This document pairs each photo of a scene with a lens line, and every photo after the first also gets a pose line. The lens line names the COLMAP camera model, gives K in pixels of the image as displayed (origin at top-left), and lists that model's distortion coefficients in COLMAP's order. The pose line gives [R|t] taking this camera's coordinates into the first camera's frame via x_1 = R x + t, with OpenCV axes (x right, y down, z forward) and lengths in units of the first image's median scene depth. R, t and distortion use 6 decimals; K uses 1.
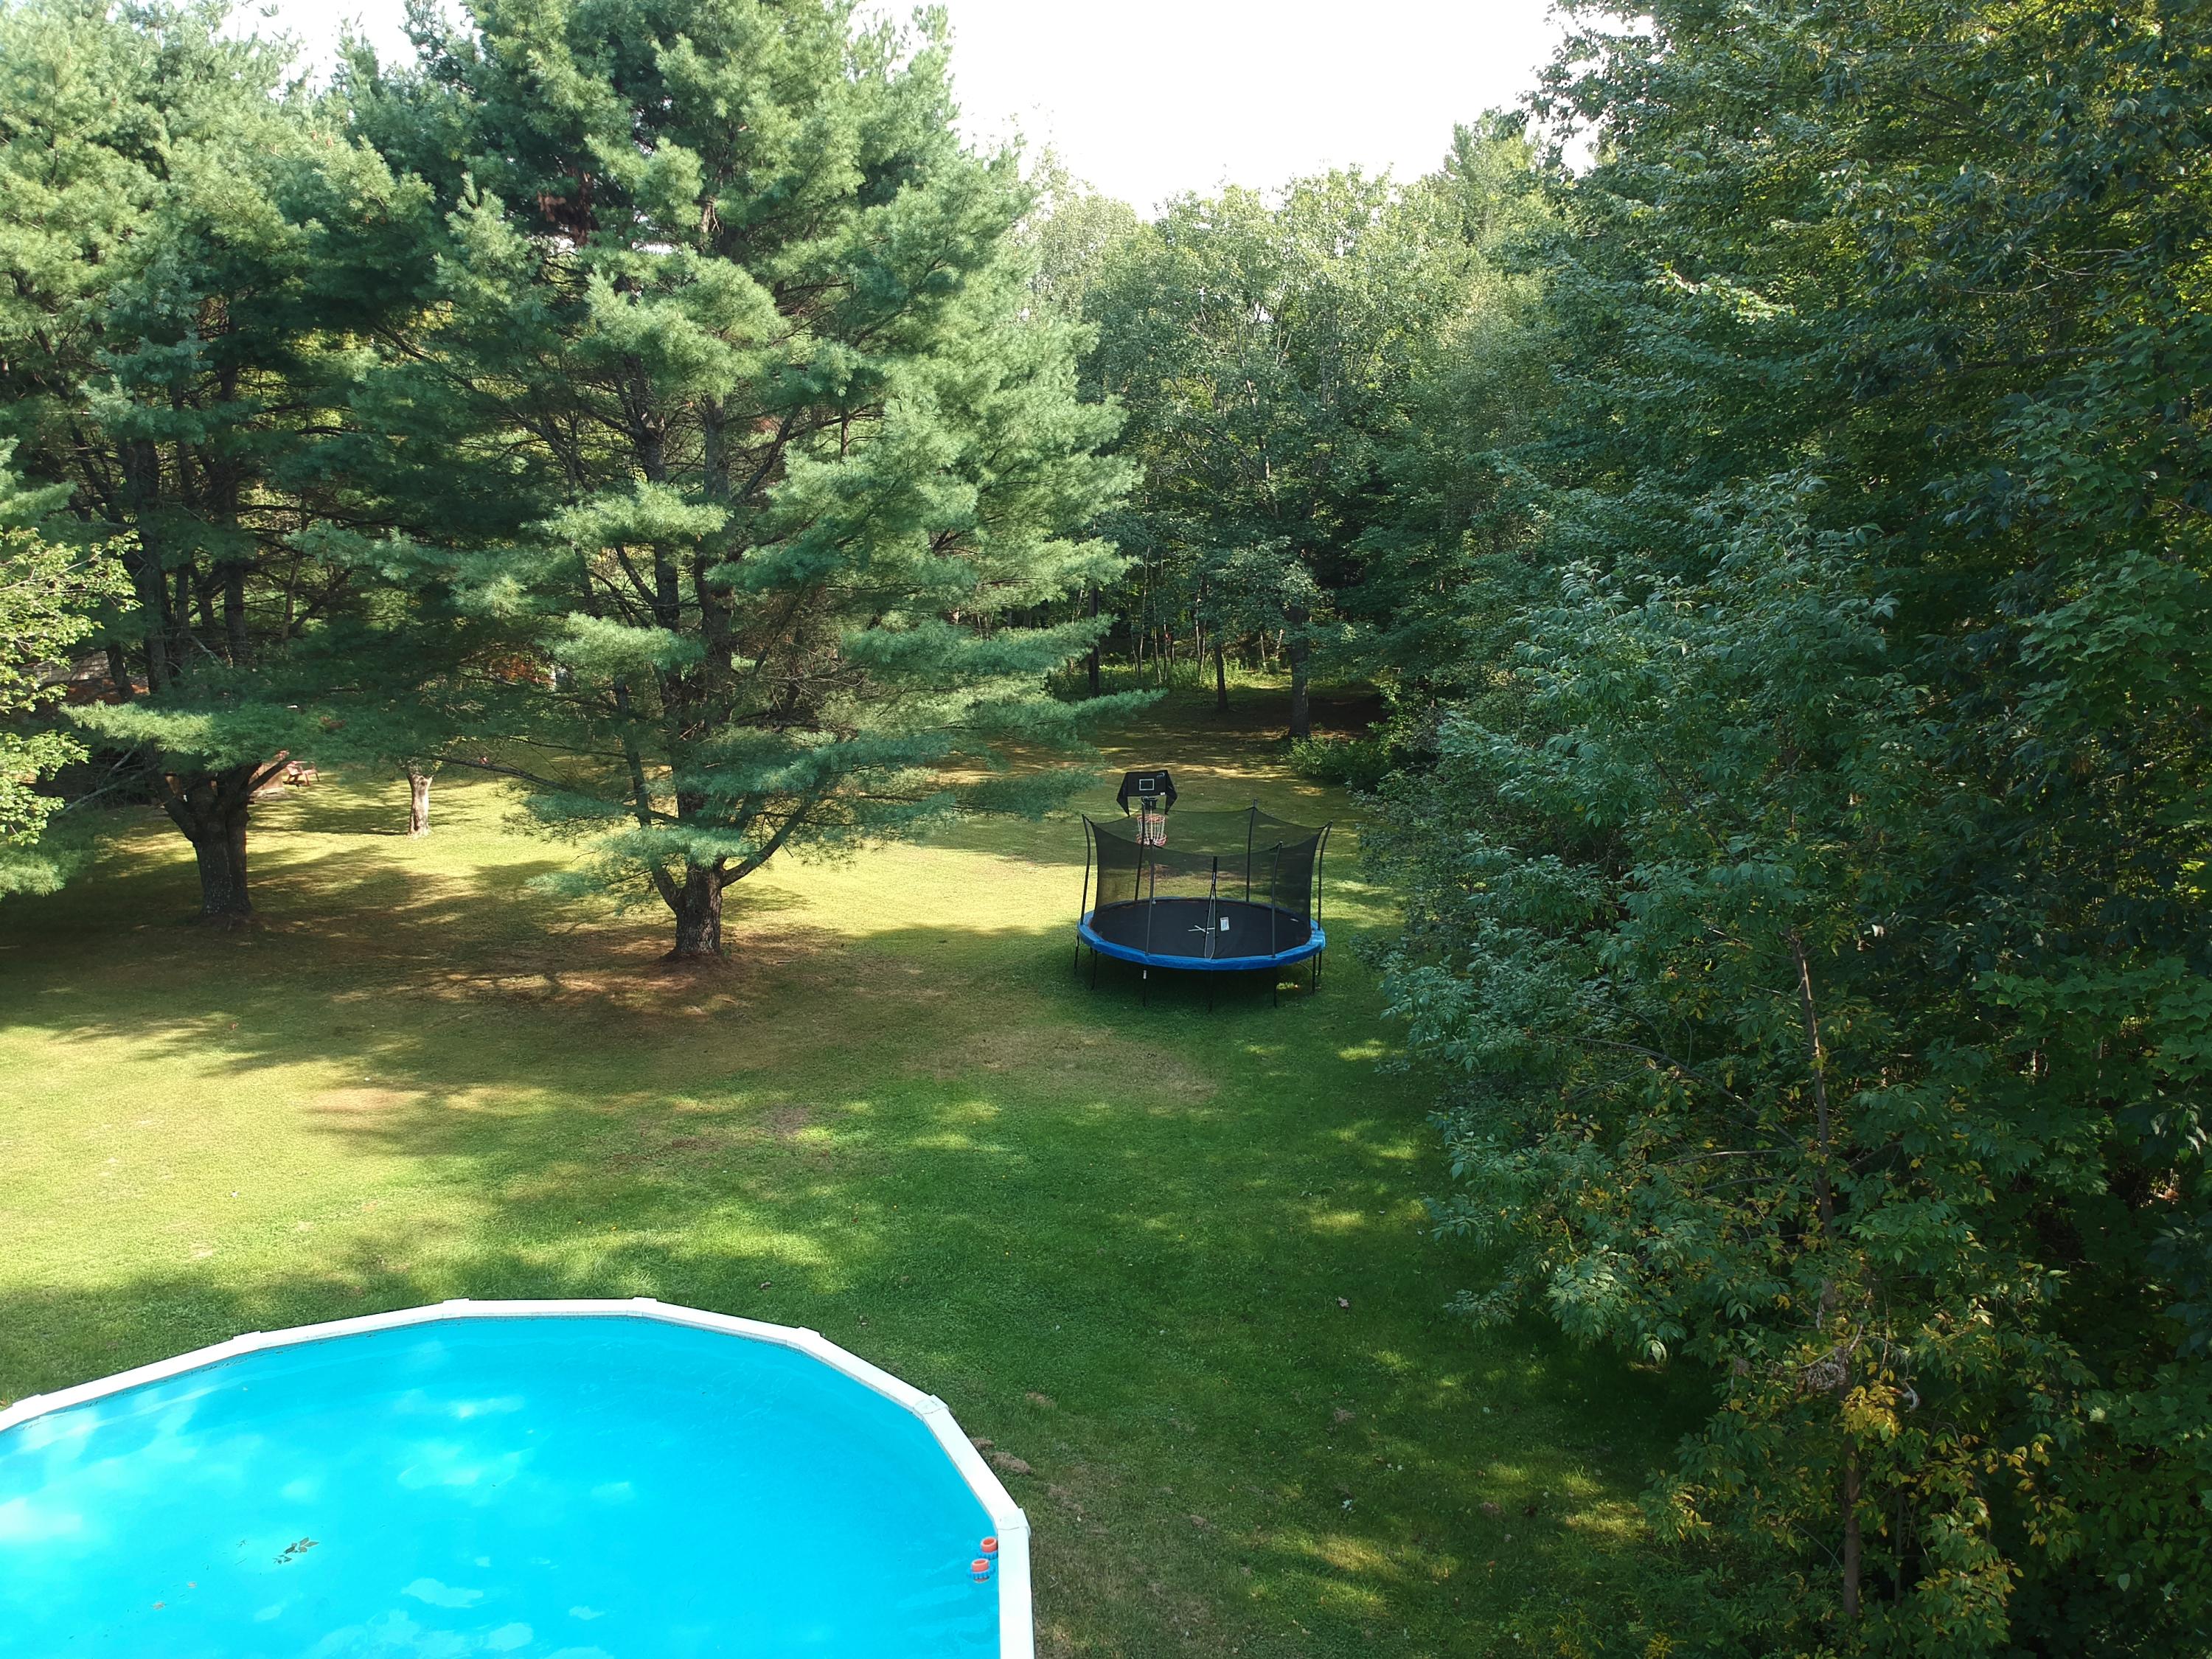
lens RADIAL K [[1613.4, 0, 1147.8], [0, 1613.4, 827.1], [0, 0, 1]] dist [0.083820, -0.152612]
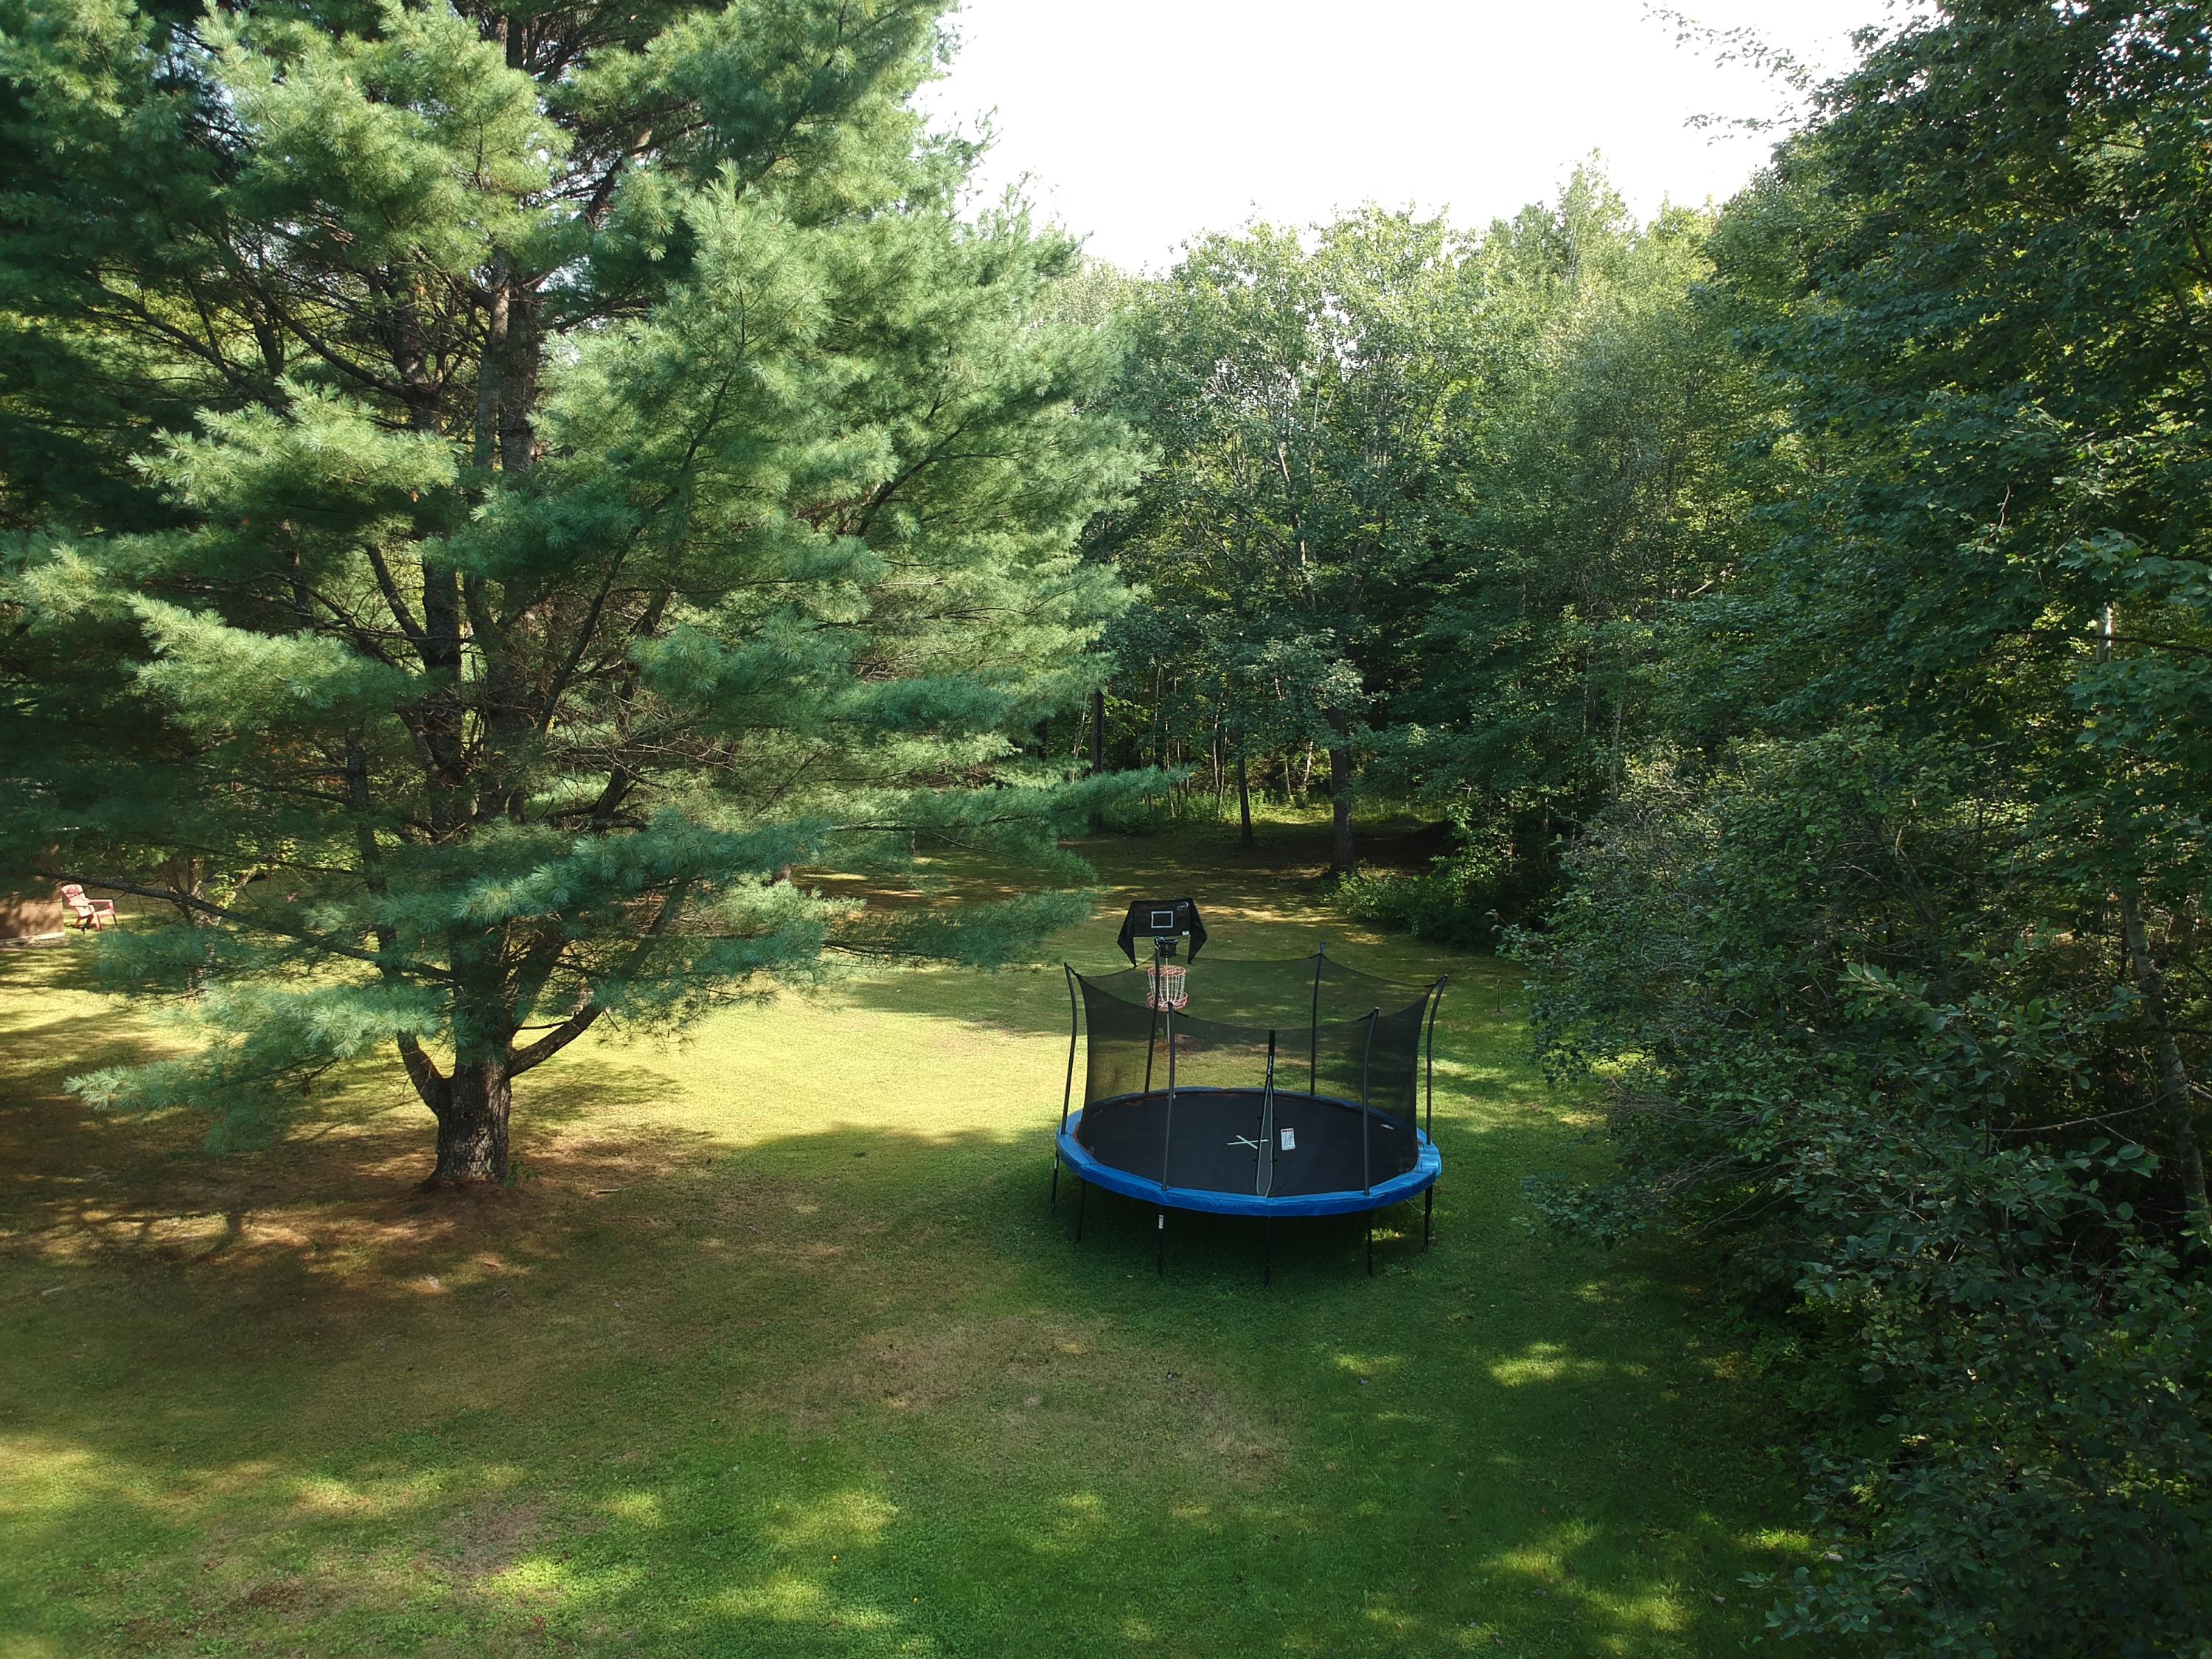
lens RADIAL K [[1613.4, 0, 1147.8], [0, 1613.4, 827.1], [0, 0, 1]] dist [0.083820, -0.152612]
pose [[0.999982, 0.001267, -0.005861, -0.003190], [-0.001825, 0.995368, -0.096118, -0.000381], [0.005712, 0.096127, 0.995353, 0.338251]]
